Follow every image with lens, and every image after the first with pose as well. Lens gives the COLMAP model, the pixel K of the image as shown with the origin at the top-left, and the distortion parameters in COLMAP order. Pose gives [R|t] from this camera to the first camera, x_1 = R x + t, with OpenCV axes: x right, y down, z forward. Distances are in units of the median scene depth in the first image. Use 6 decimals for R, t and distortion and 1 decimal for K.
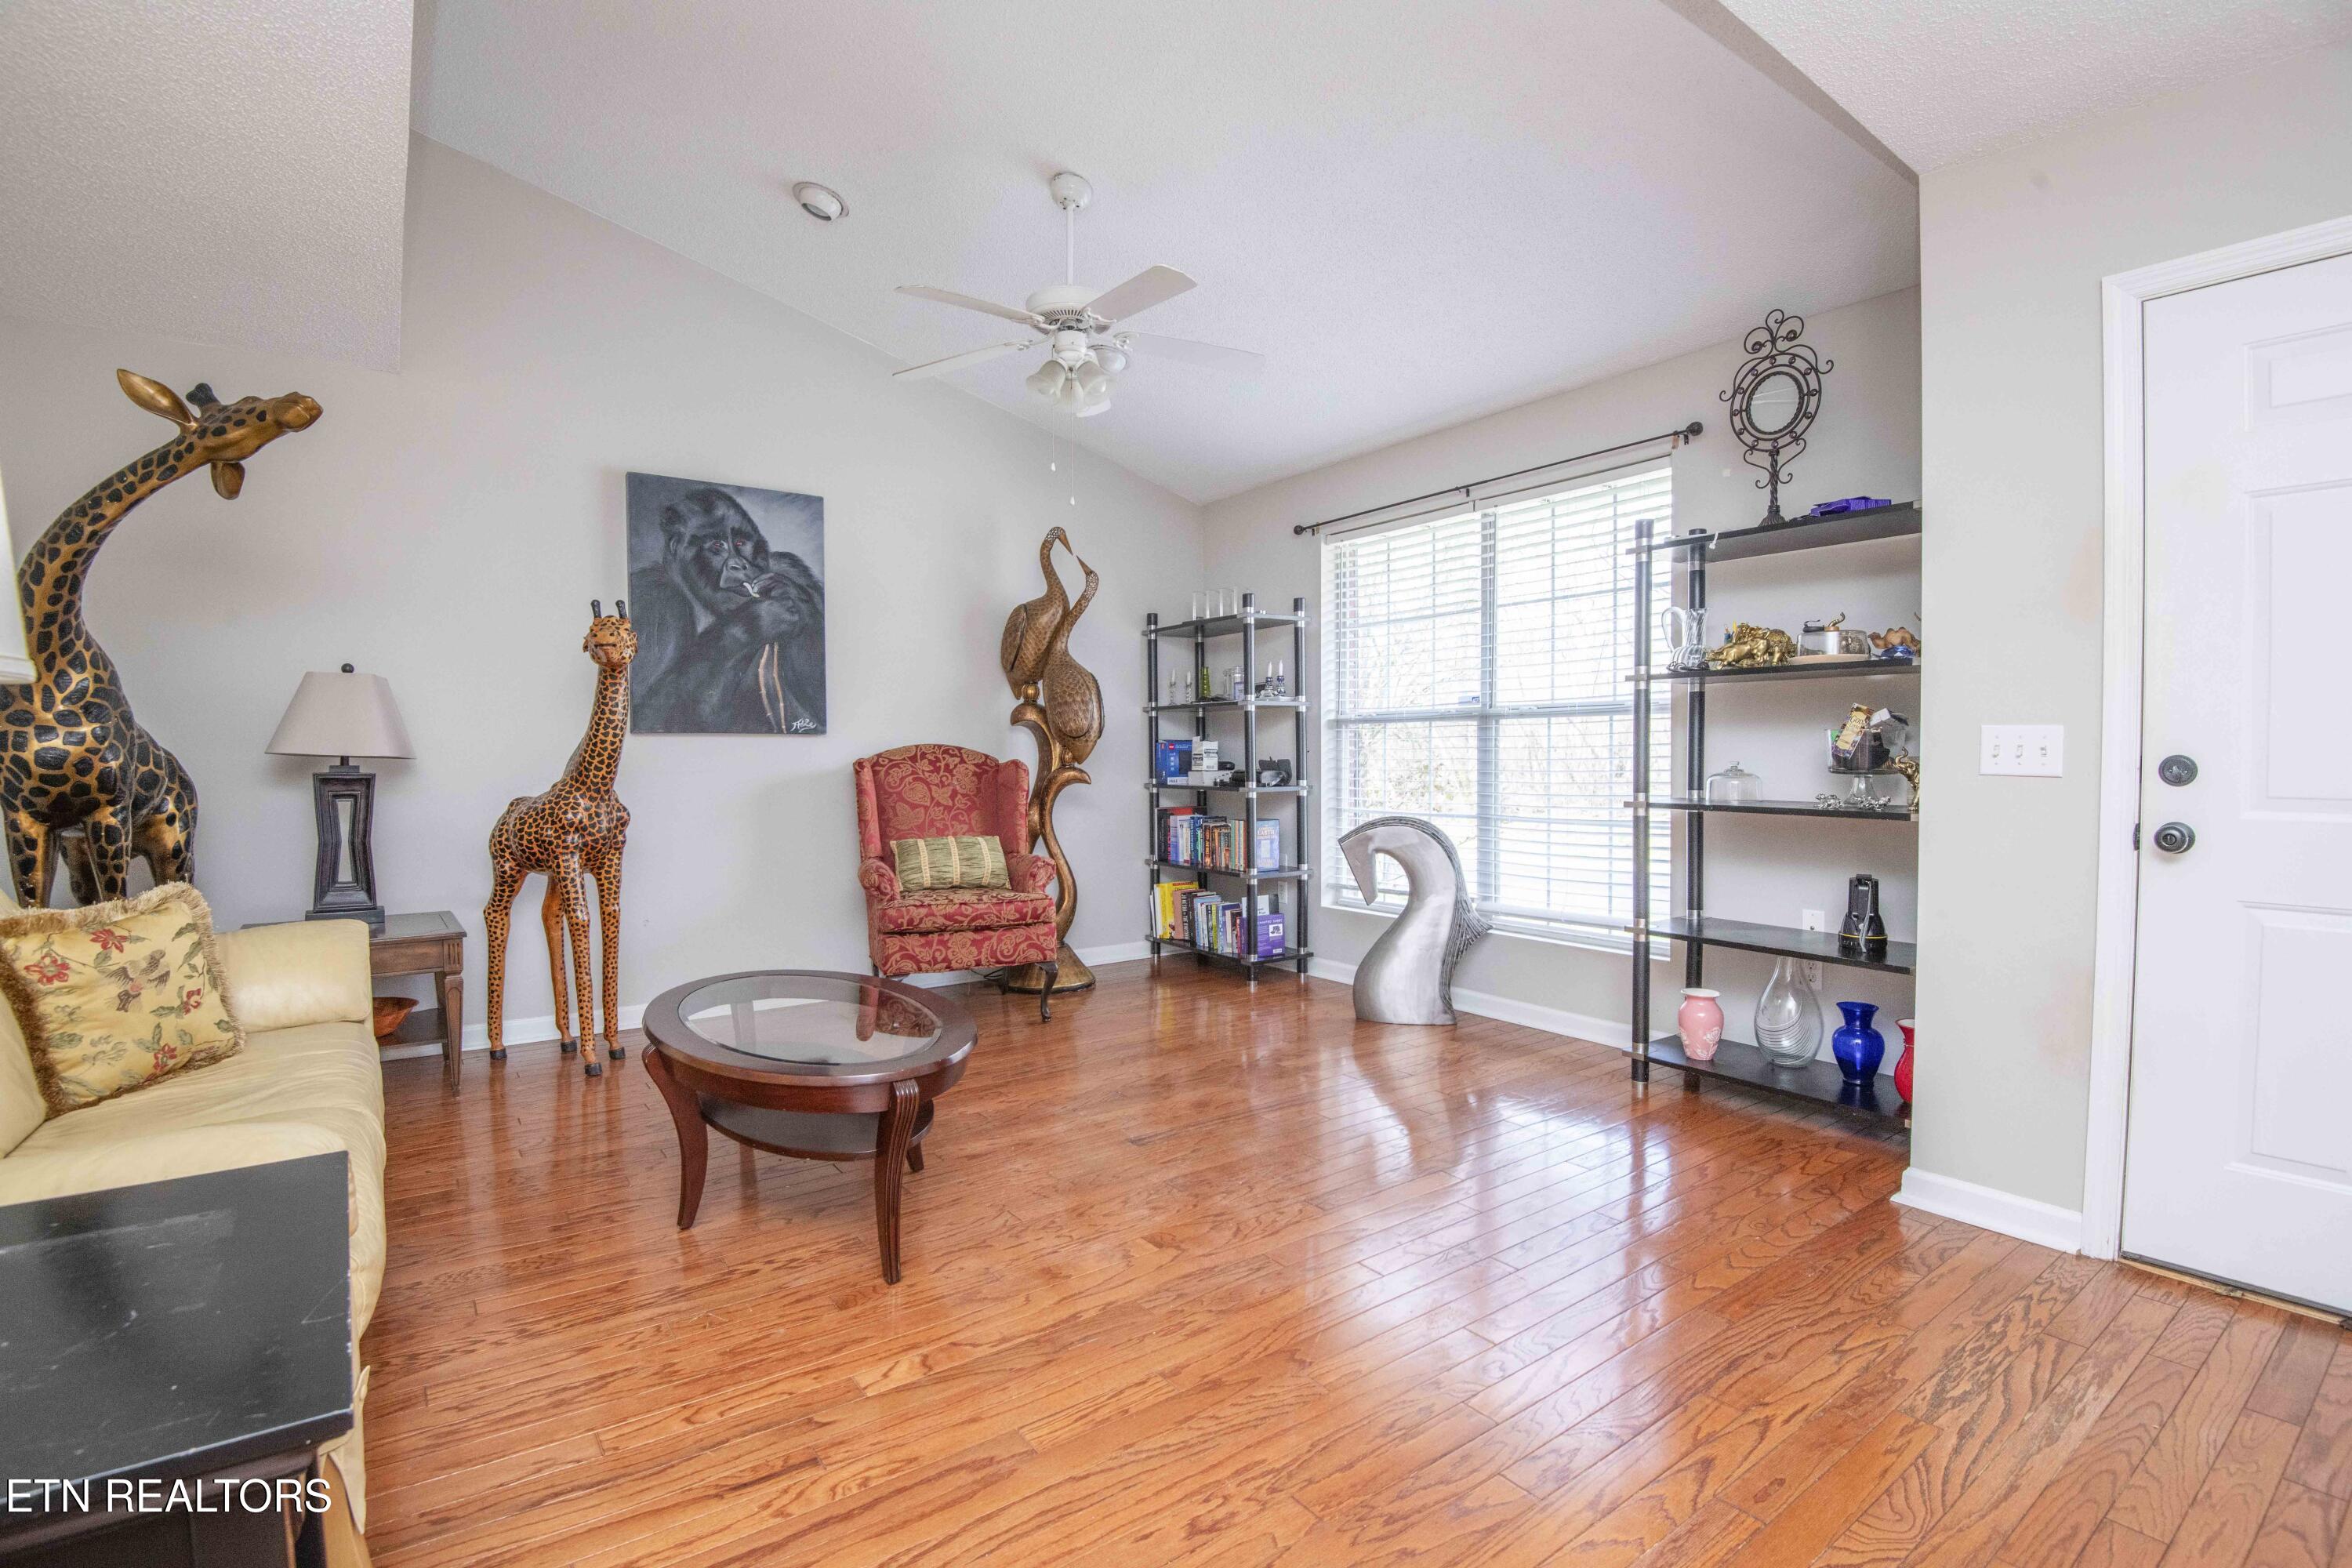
lens RADIAL K [[1080.8, 0, 1184.1], [0, 1080.8, 775.1], [0, 0, 1]] dist [0.000311, -0.027690]
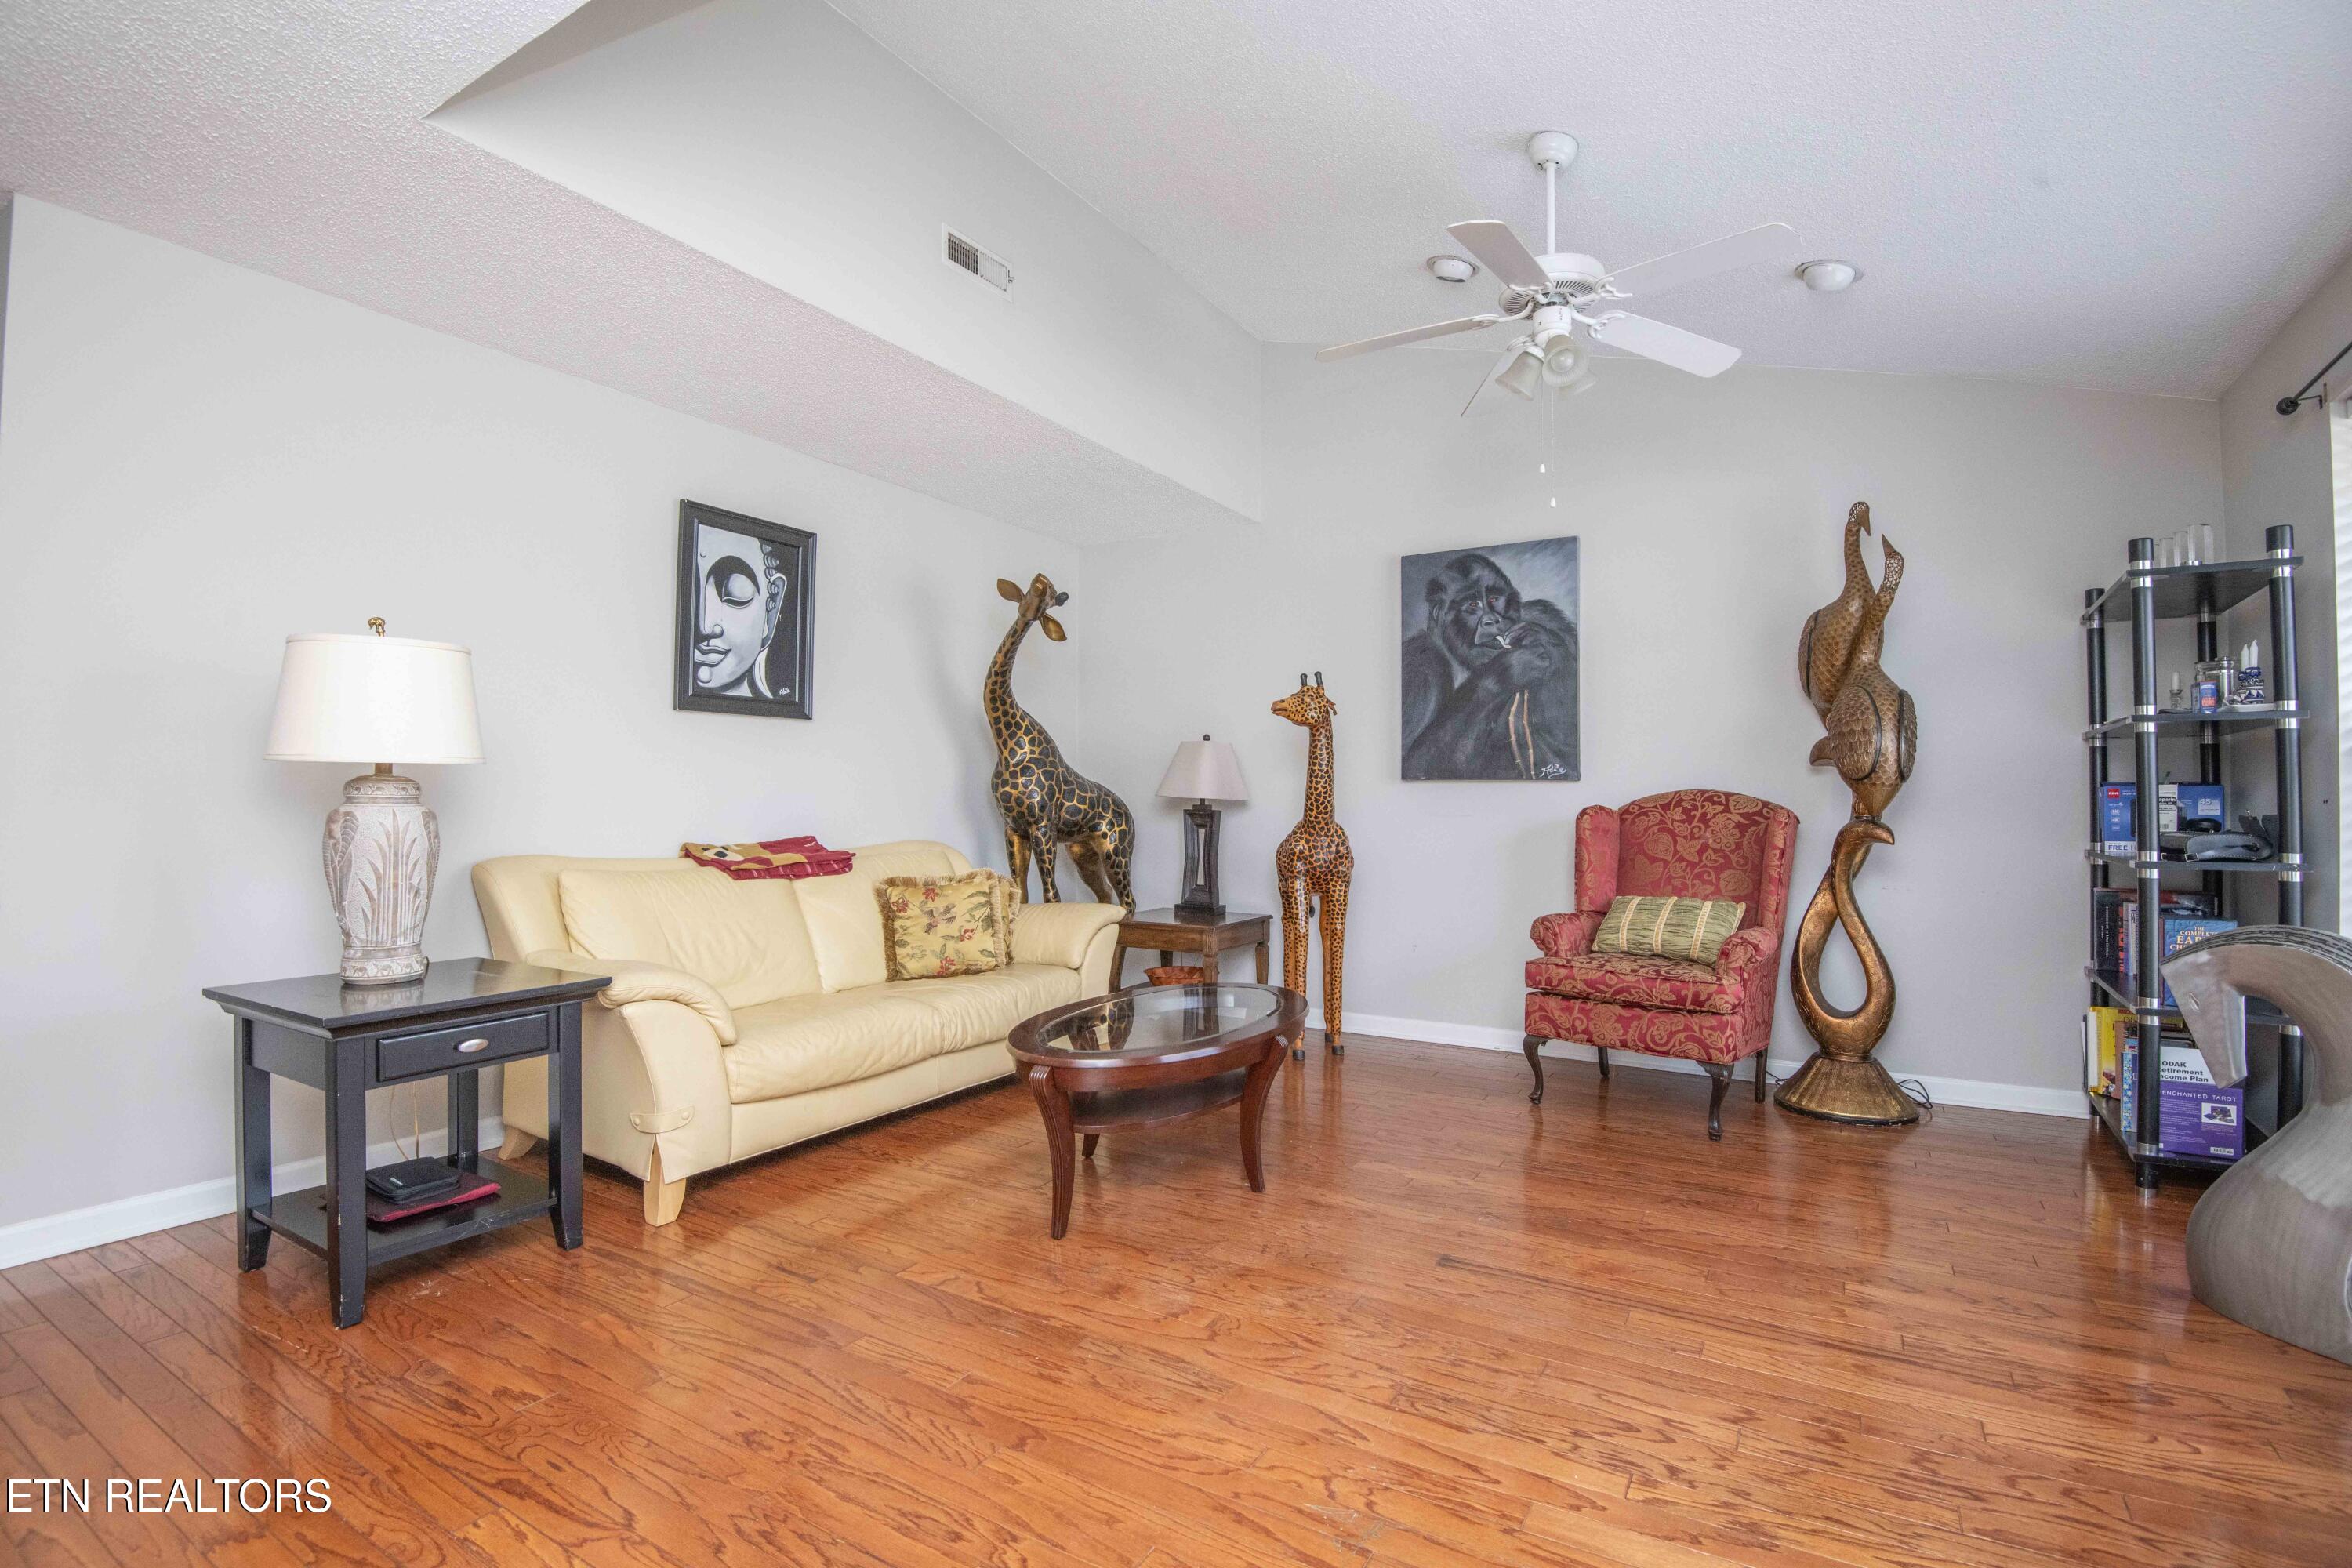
lens RADIAL K [[1080.8, 0, 1184.1], [0, 1080.8, 775.1], [0, 0, 1]] dist [0.000311, -0.027690]
pose [[0.391261, -0.015838, -0.920144, 0.442155], [-0.027142, 0.999218, -0.028741, -0.005077], [0.919880, 0.036219, 0.390525, 0.319661]]
